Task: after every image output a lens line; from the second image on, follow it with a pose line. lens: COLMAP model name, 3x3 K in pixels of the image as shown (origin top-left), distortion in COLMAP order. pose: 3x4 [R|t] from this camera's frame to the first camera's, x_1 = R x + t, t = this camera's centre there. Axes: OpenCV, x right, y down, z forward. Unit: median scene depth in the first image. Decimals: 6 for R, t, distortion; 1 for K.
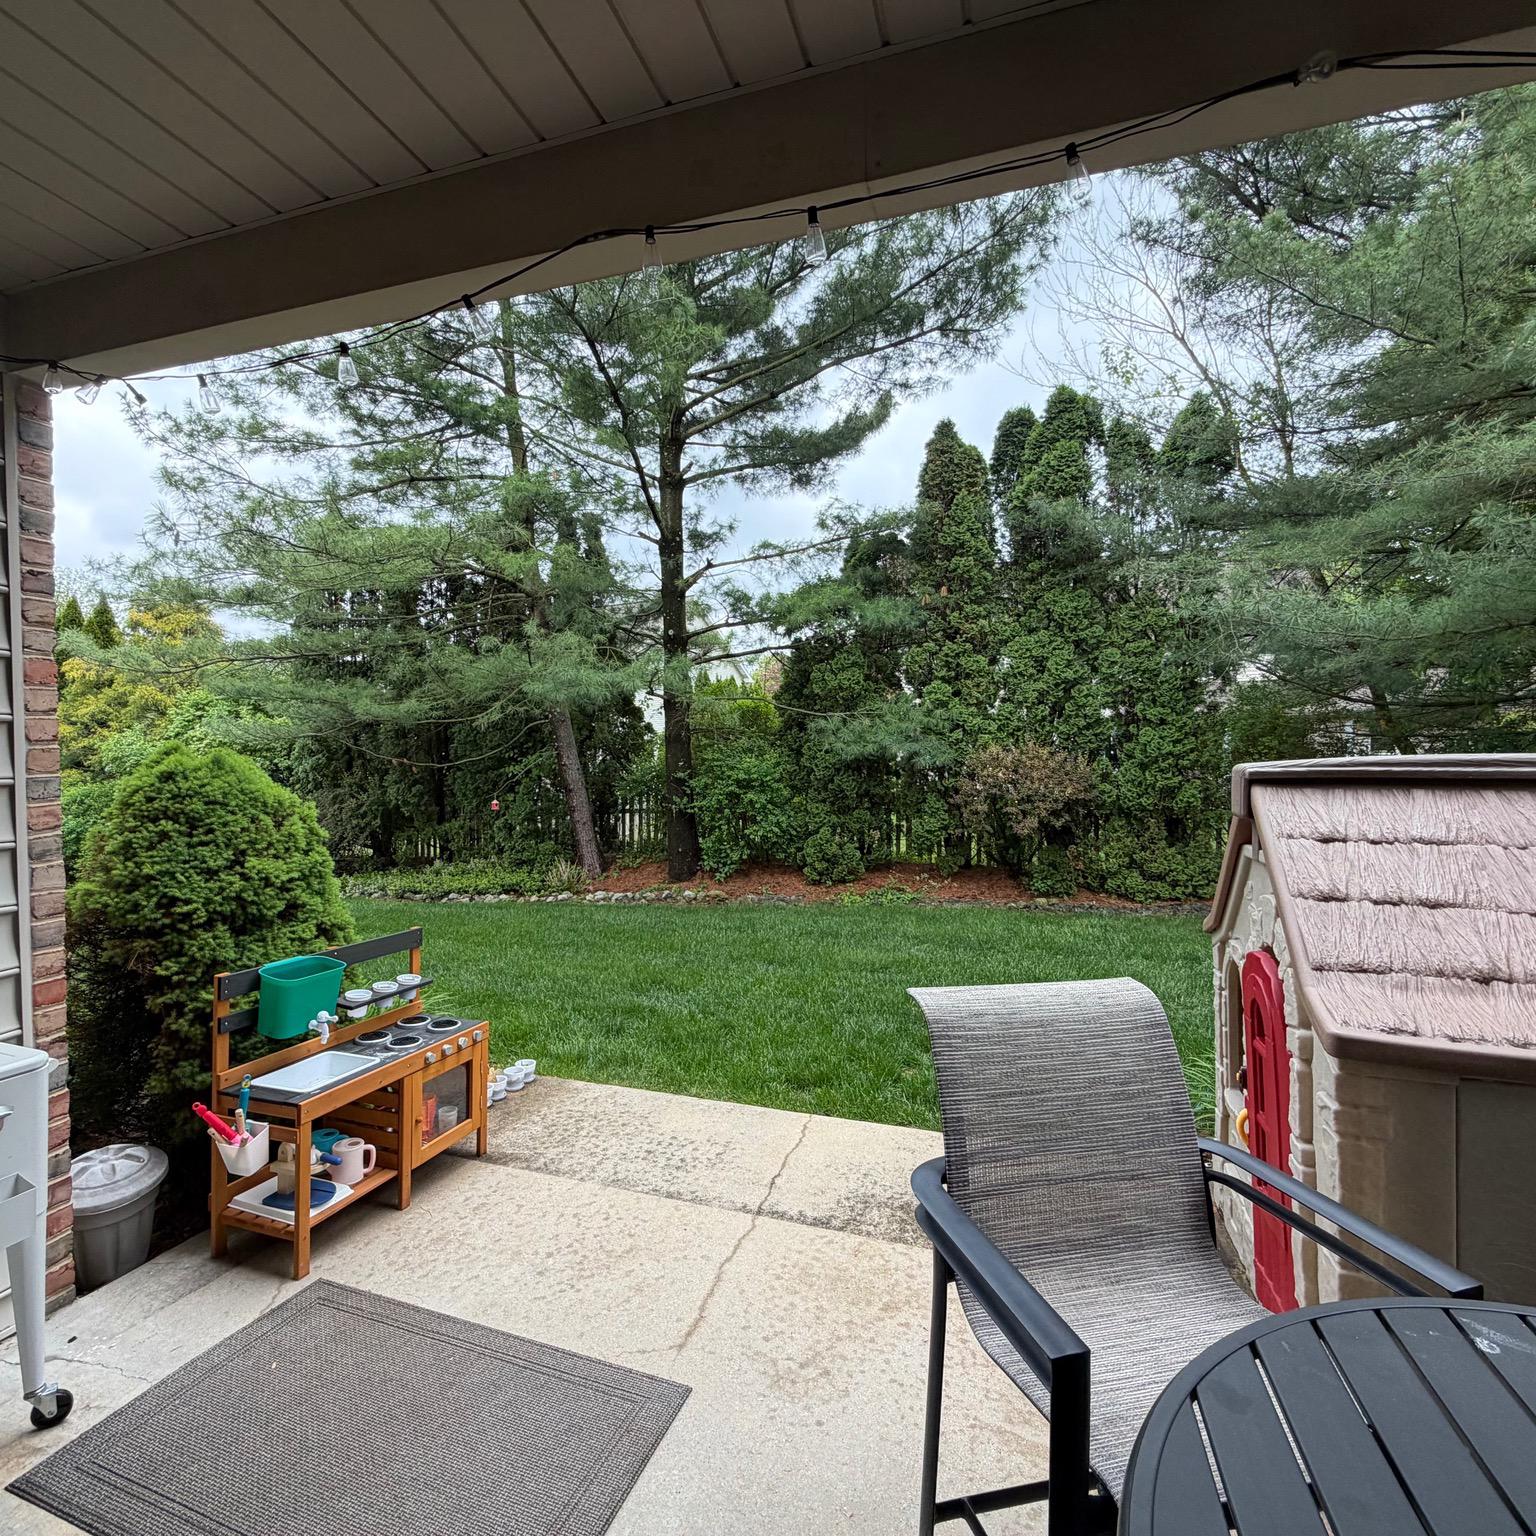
lens RADIAL K [[814.5, 0, 760.3], [0, 814.5, 769.4], [0, 0, 1]] dist [-0.003920, 0.000621]
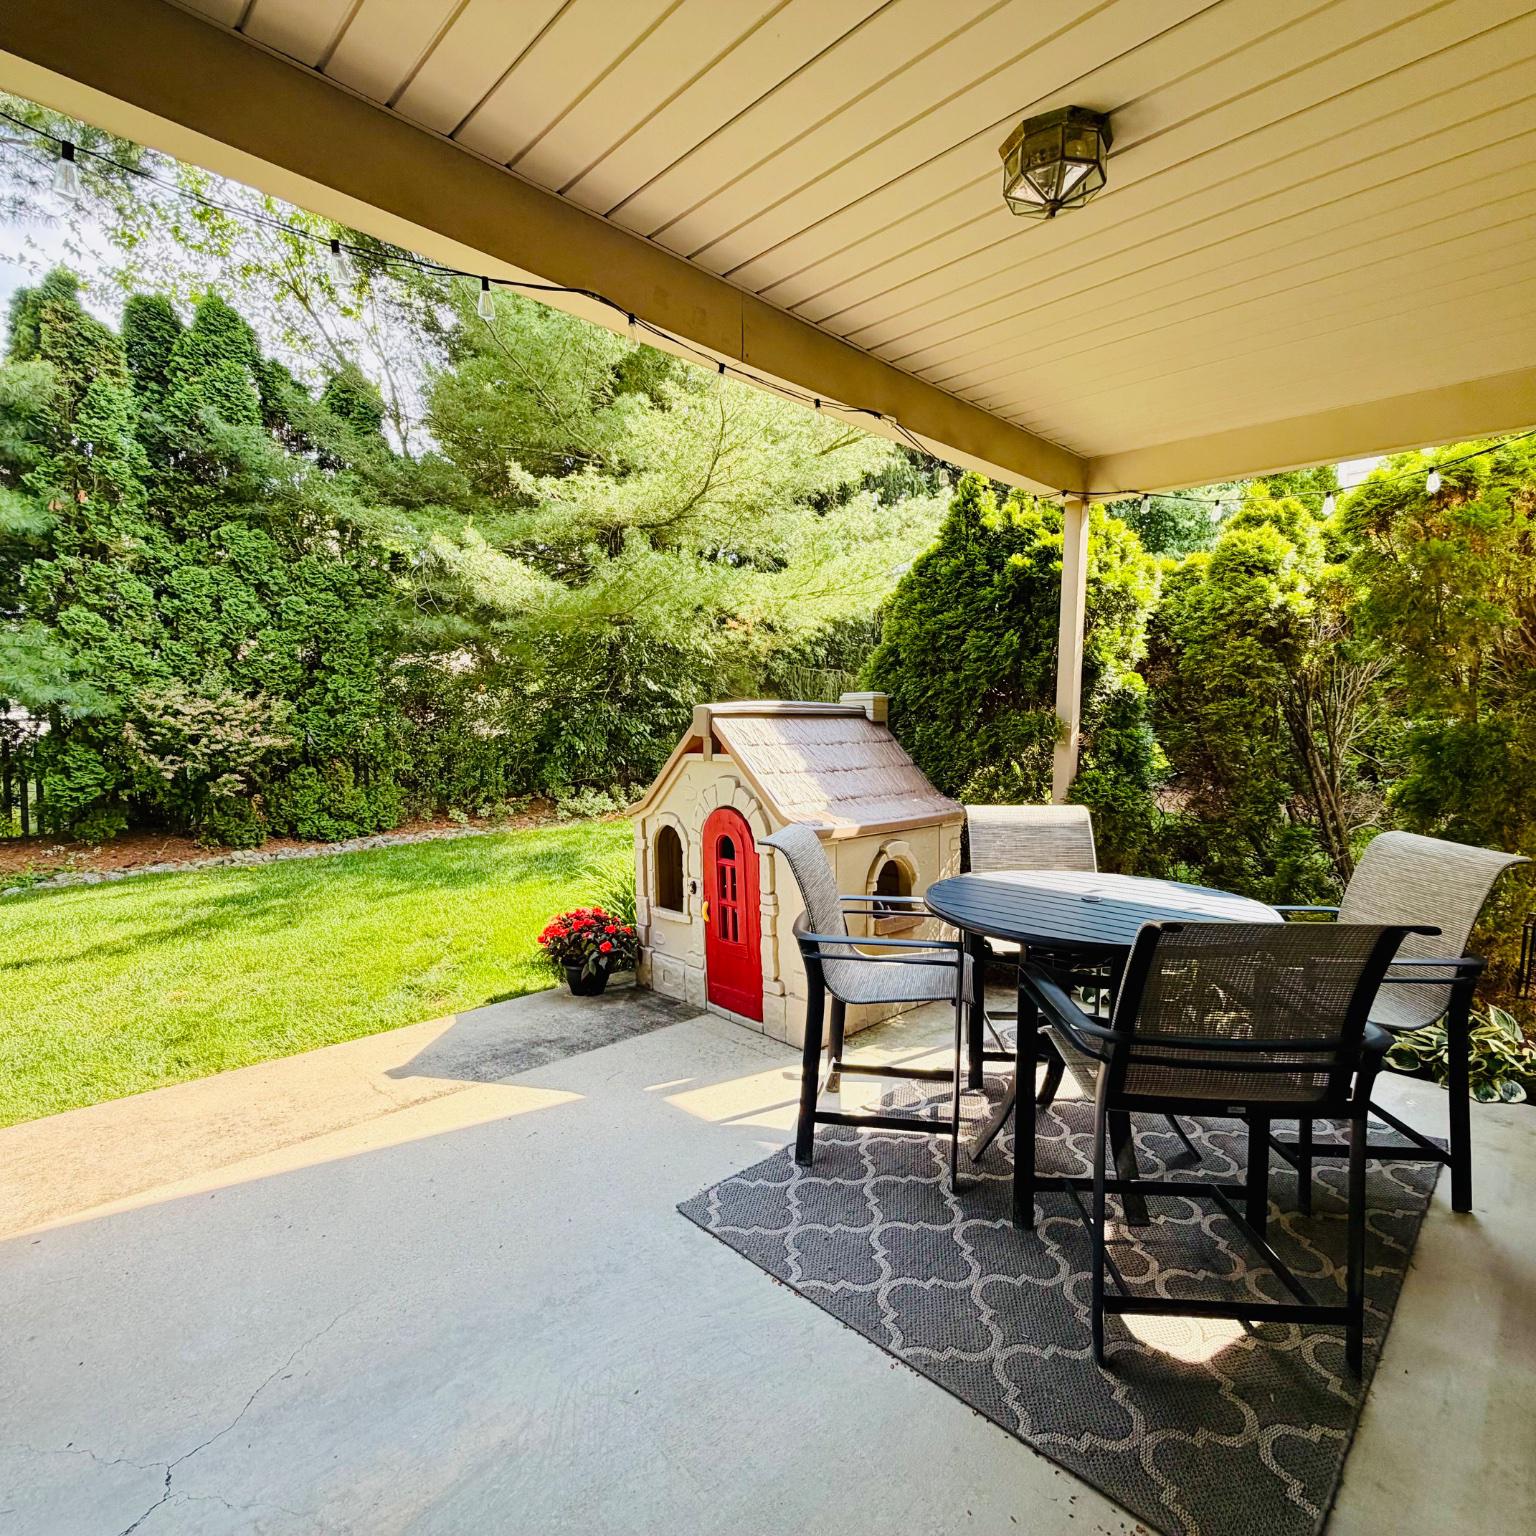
lens RADIAL K [[814.5, 0, 760.3], [0, 814.5, 769.4], [0, 0, 1]] dist [-0.003920, 0.000621]
pose [[0.463729, -0.053005, 0.884390, -0.203320], [0.000021, 0.998209, 0.059816, 0.005465], [-0.885977, -0.027720, 0.462899, 0.019857]]
